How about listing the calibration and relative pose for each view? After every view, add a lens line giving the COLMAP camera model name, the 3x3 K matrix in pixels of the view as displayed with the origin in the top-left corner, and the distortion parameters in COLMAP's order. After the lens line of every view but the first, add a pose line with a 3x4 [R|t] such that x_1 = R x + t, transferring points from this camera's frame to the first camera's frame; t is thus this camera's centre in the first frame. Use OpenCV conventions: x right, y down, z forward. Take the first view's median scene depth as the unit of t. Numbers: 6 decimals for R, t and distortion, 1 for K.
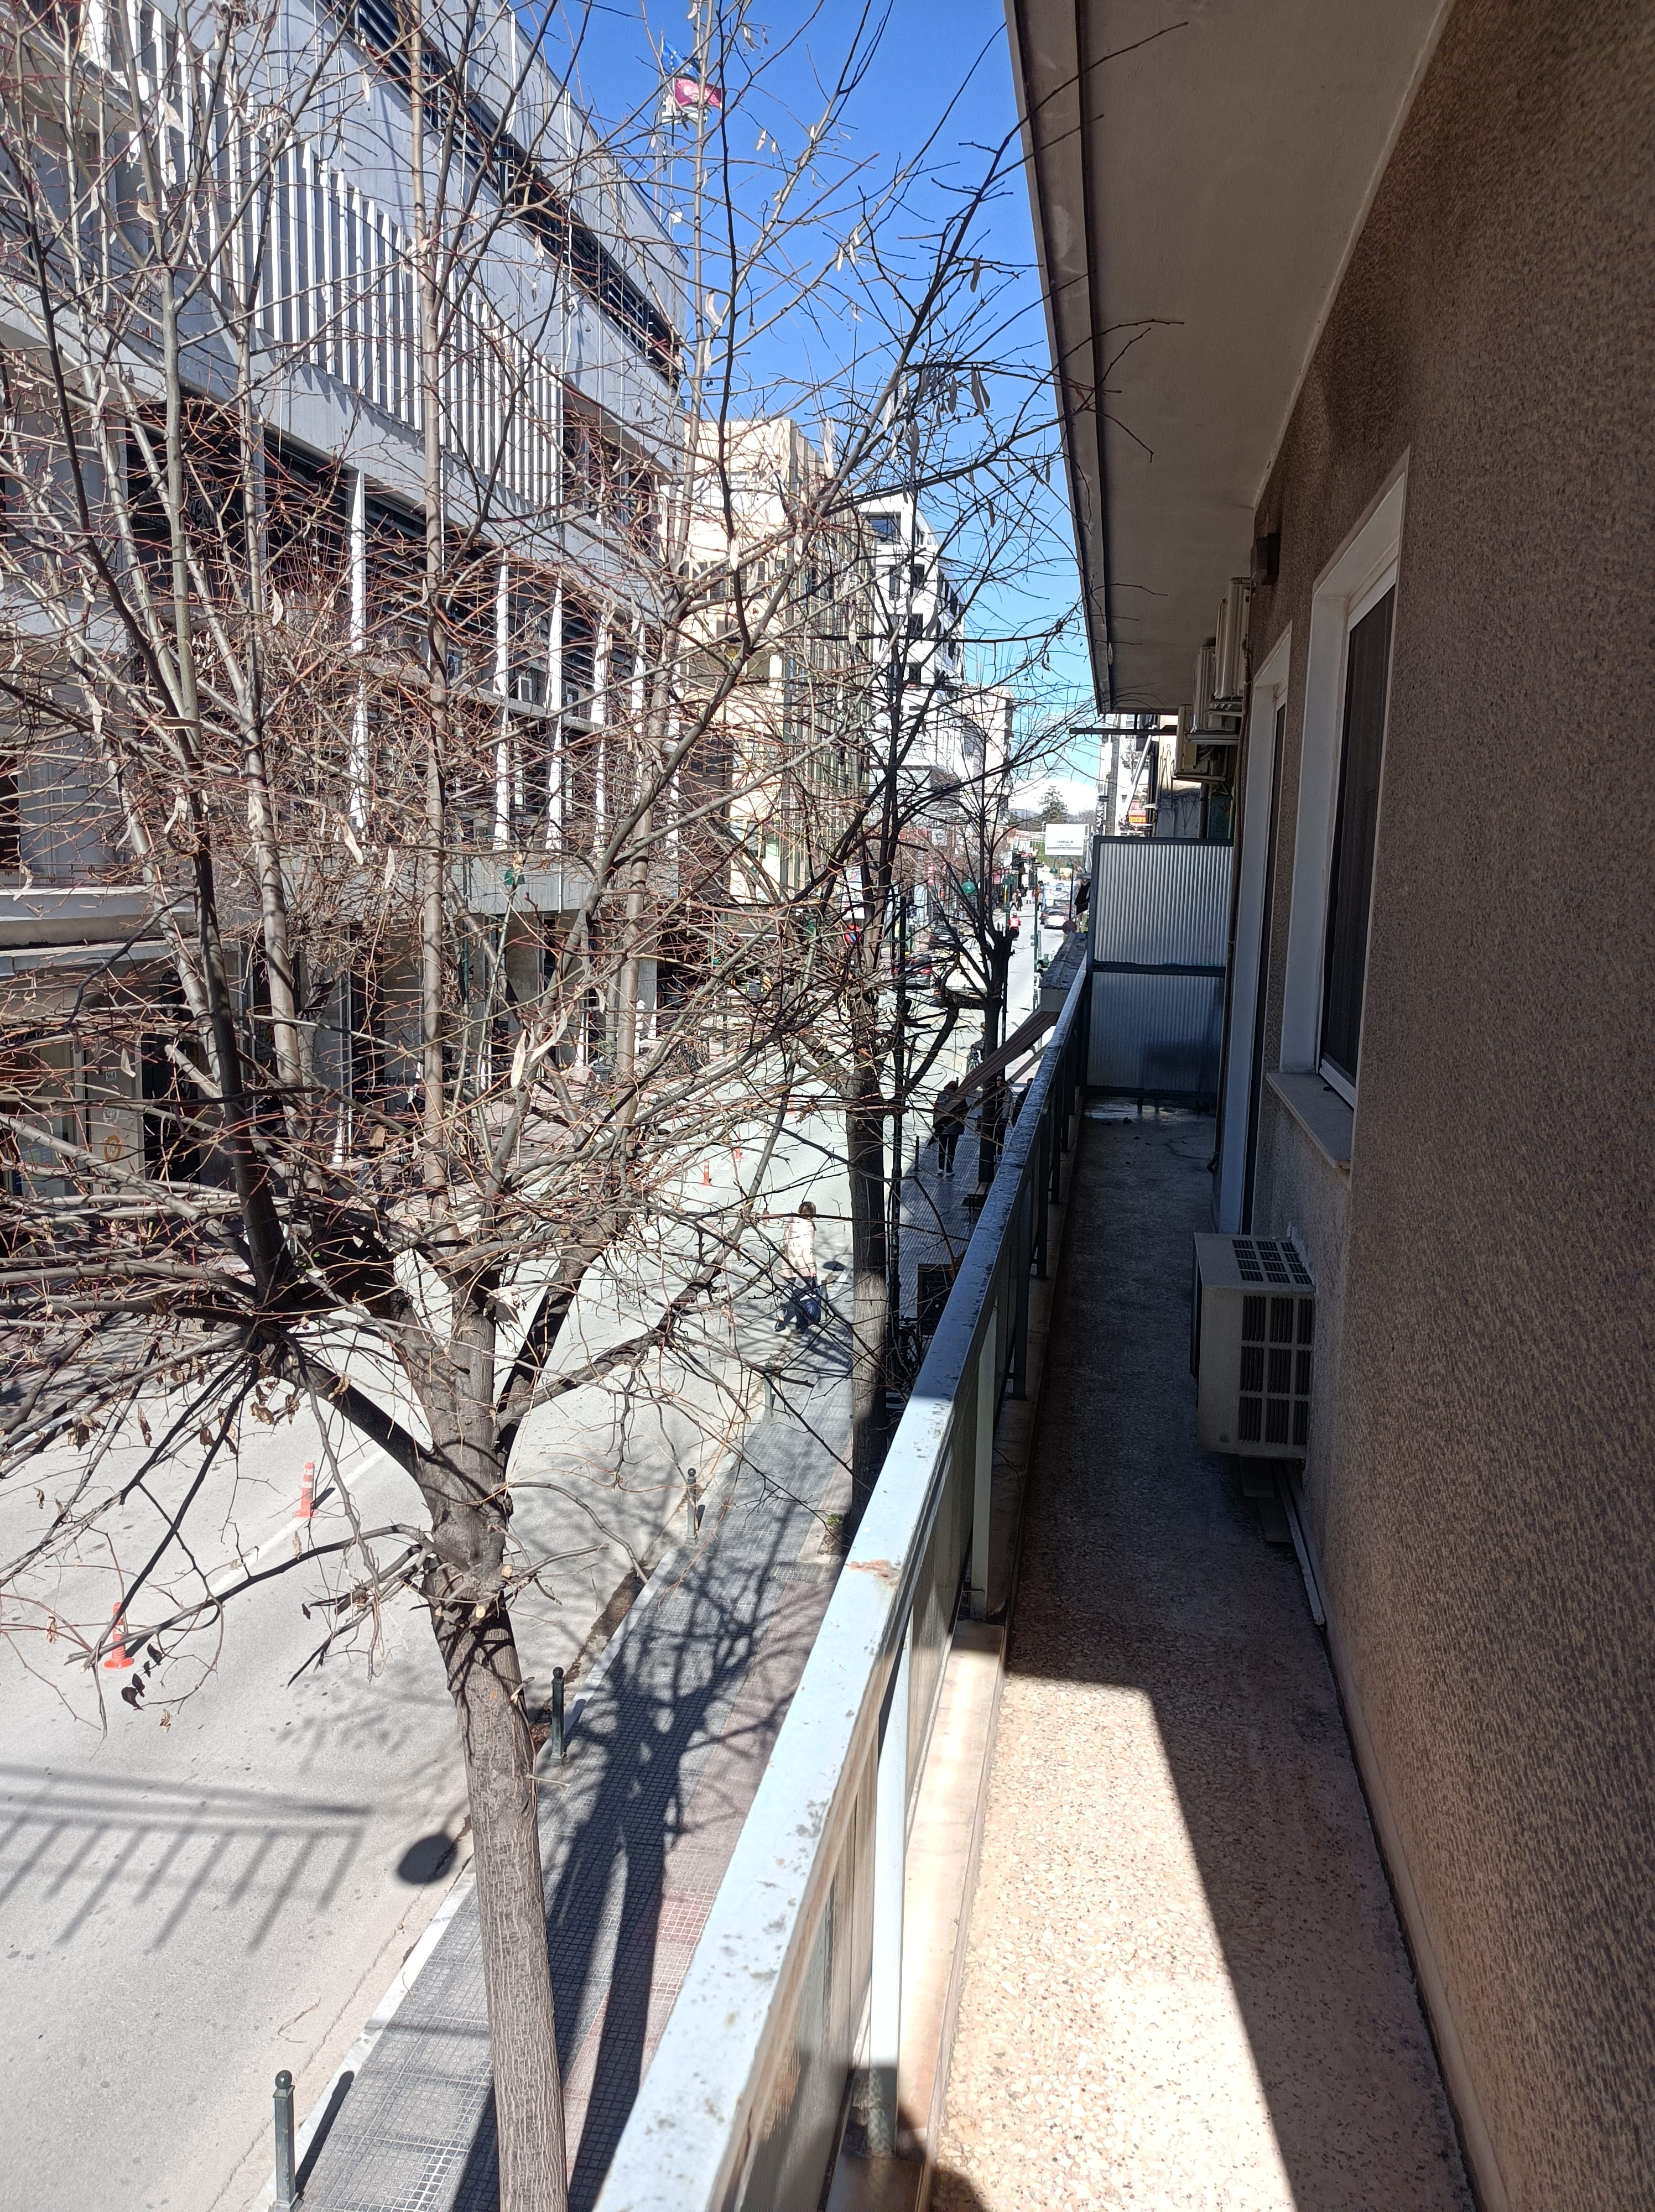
lens RADIAL K [[1724.7, 0, 828.5], [0, 1724.7, 1110.1], [0, 0, 1]] dist [0.281538, 0.001201]
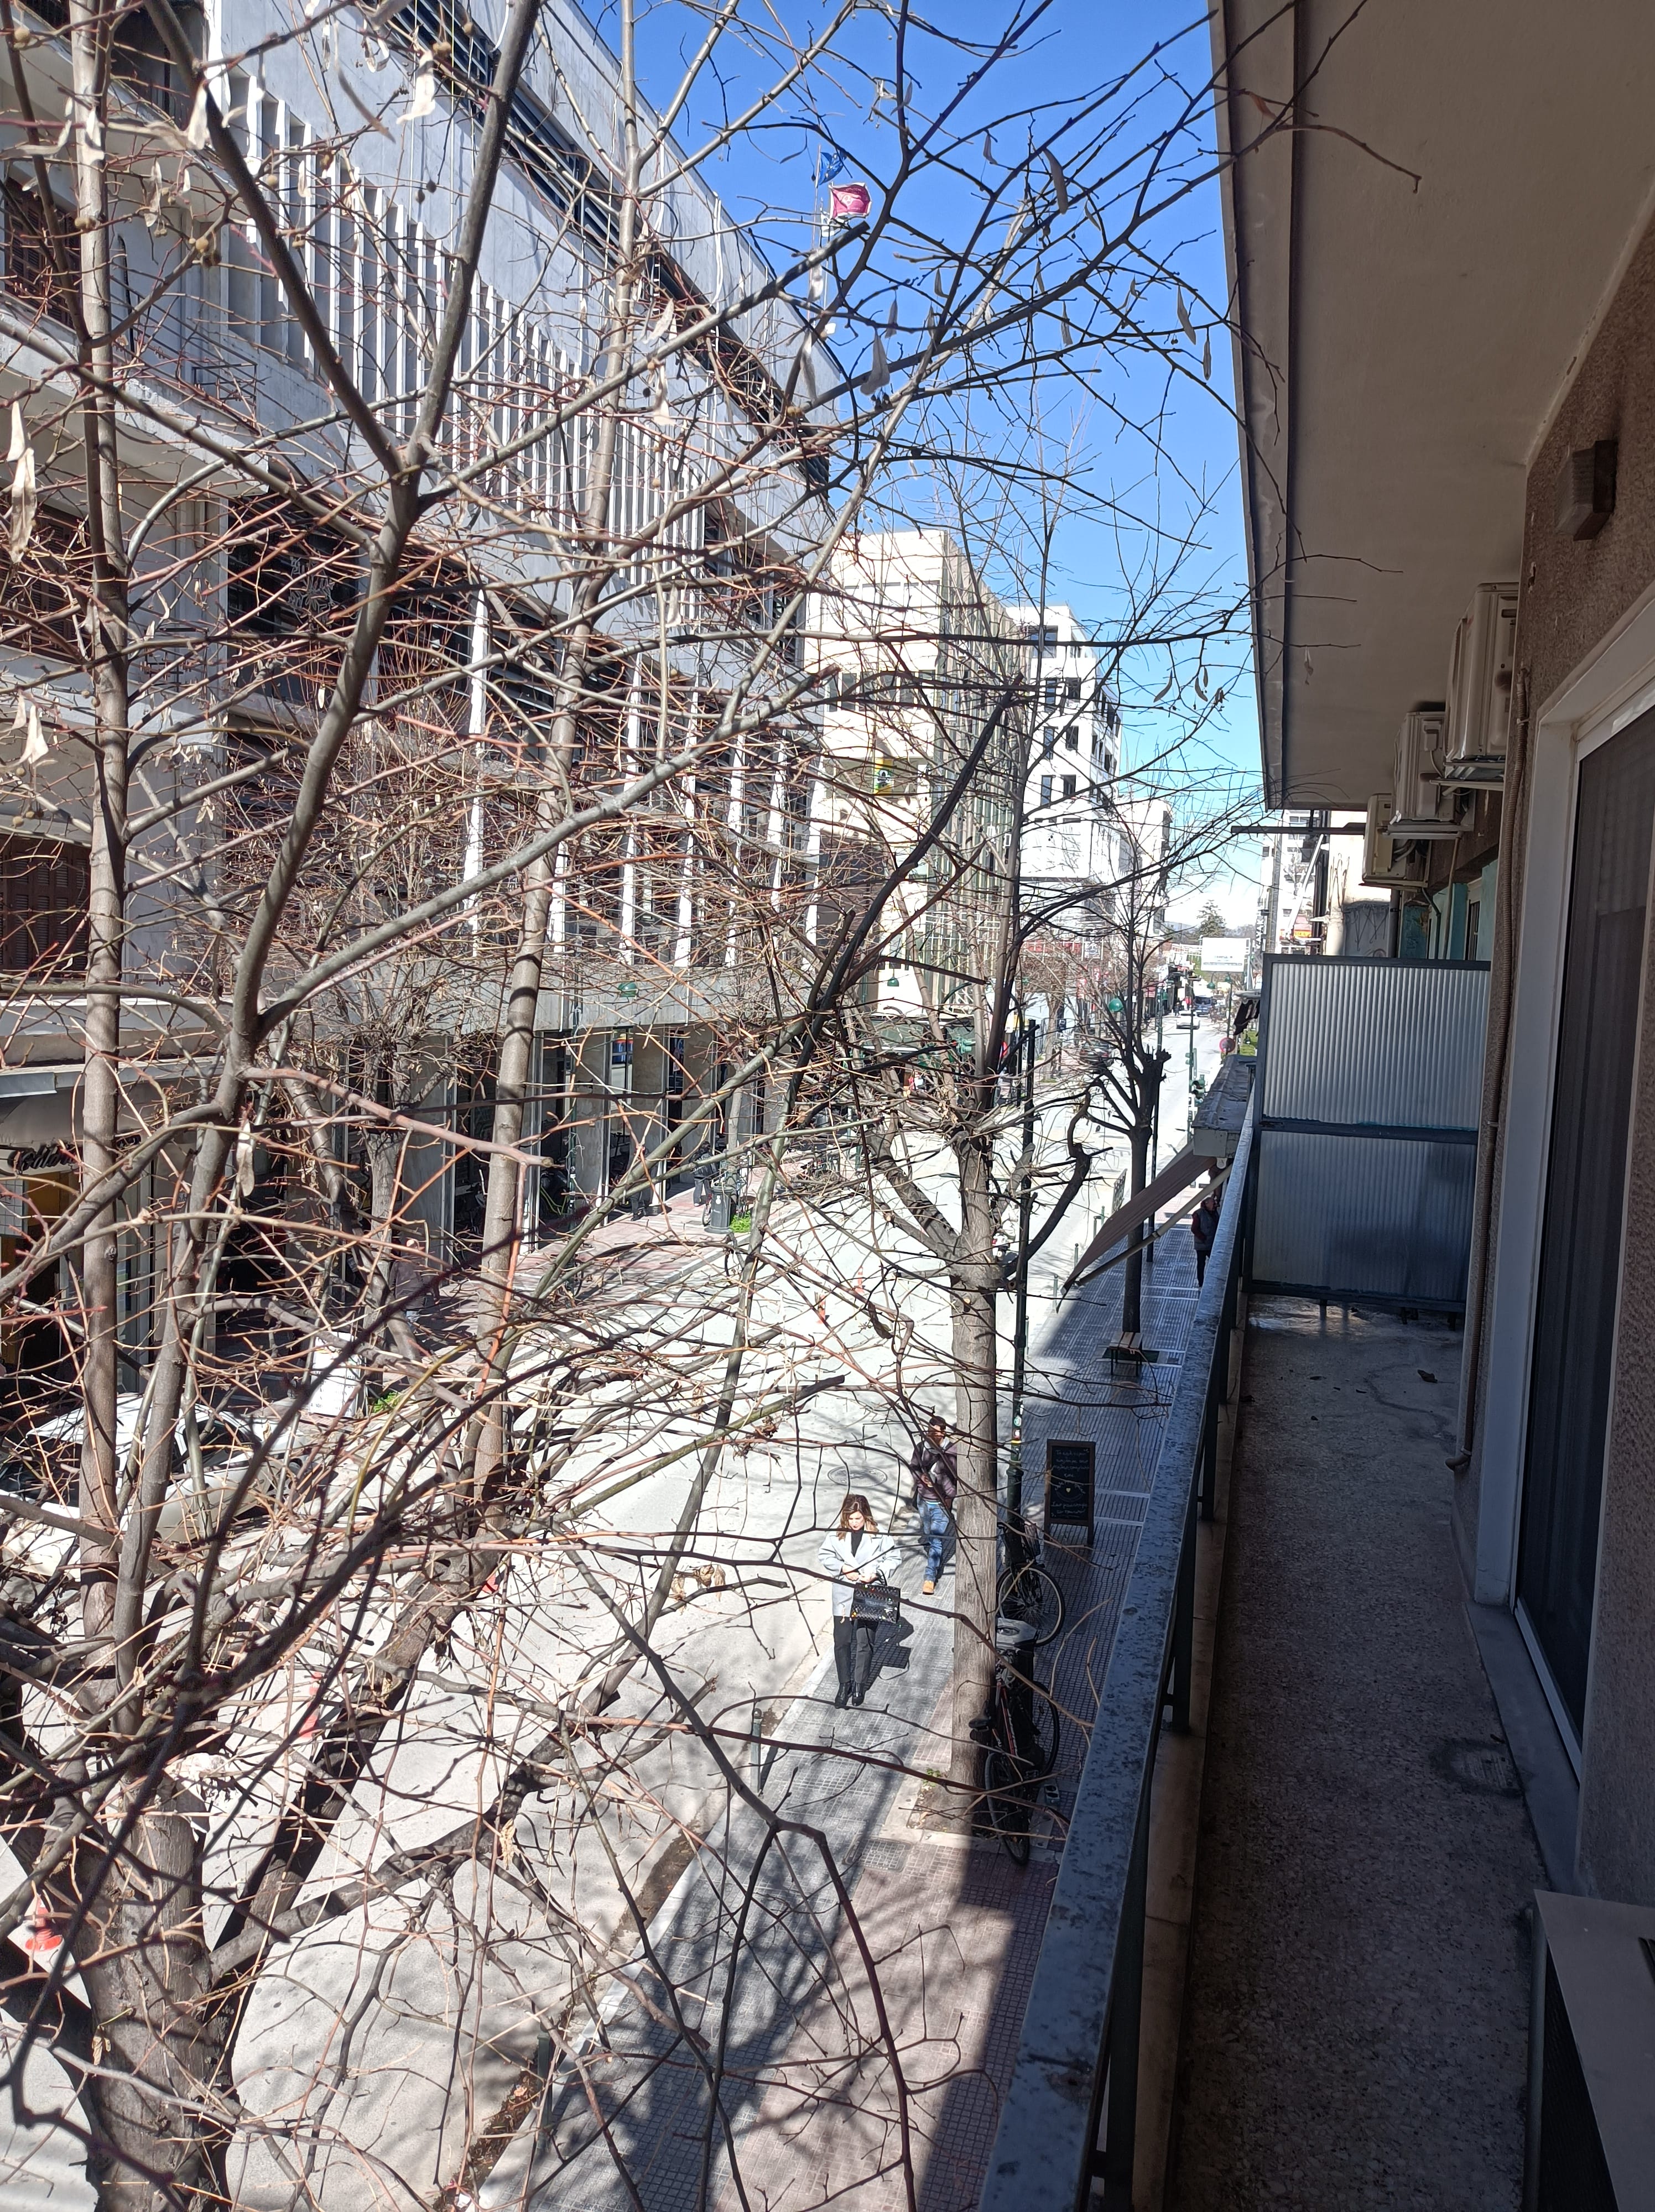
lens RADIAL K [[1730.4, 0, 898.7], [0, 1730.4, 1104.7], [0, 0, 1]] dist [0.326975, -0.000824]
pose [[0.998725, 0.015710, -0.047976, 0.015277], [-0.018830, 0.997688, -0.065306, -0.018553], [0.046839, 0.066126, 0.996711, 0.113113]]
